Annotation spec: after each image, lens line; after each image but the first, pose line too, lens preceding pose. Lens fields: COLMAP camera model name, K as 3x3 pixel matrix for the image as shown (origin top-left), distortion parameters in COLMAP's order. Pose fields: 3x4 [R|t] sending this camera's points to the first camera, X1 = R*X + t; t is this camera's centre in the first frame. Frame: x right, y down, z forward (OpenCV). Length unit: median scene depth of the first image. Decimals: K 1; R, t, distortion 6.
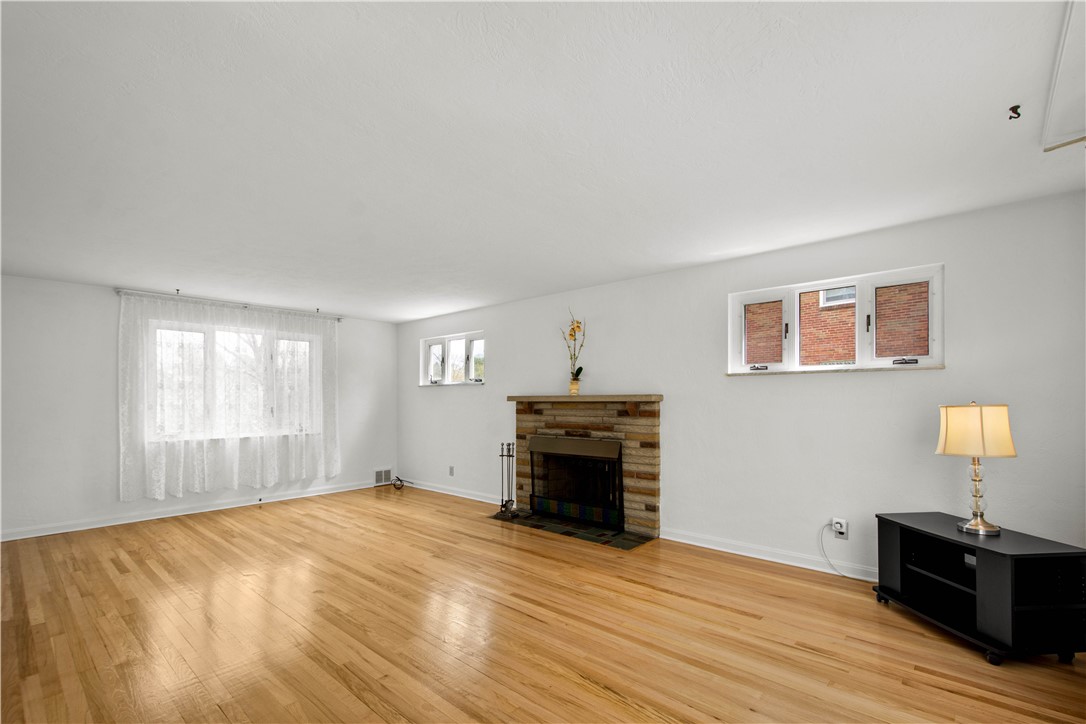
lens RADIAL K [[477.0, 0, 511.5], [0, 477.0, 392.1], [0, 0, 1]] dist [0.002807, -0.001382]
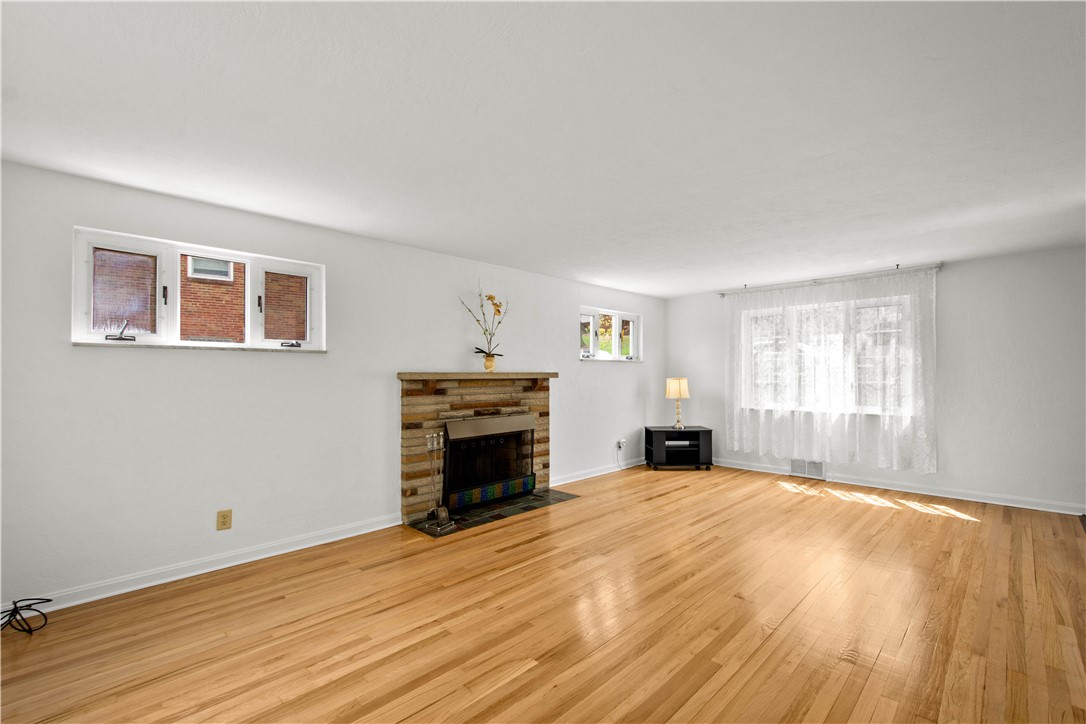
lens RADIAL K [[477.0, 0, 562.4], [0, 477.0, 376.0], [0, 0, 1]] dist [0.002807, -0.001382]
pose [[0.007191, 0.001415, 0.999973, -0.810012], [-0.012323, 0.999923, -0.001326, 0.013690], [-0.999898, -0.012313, 0.007208, 0.835955]]
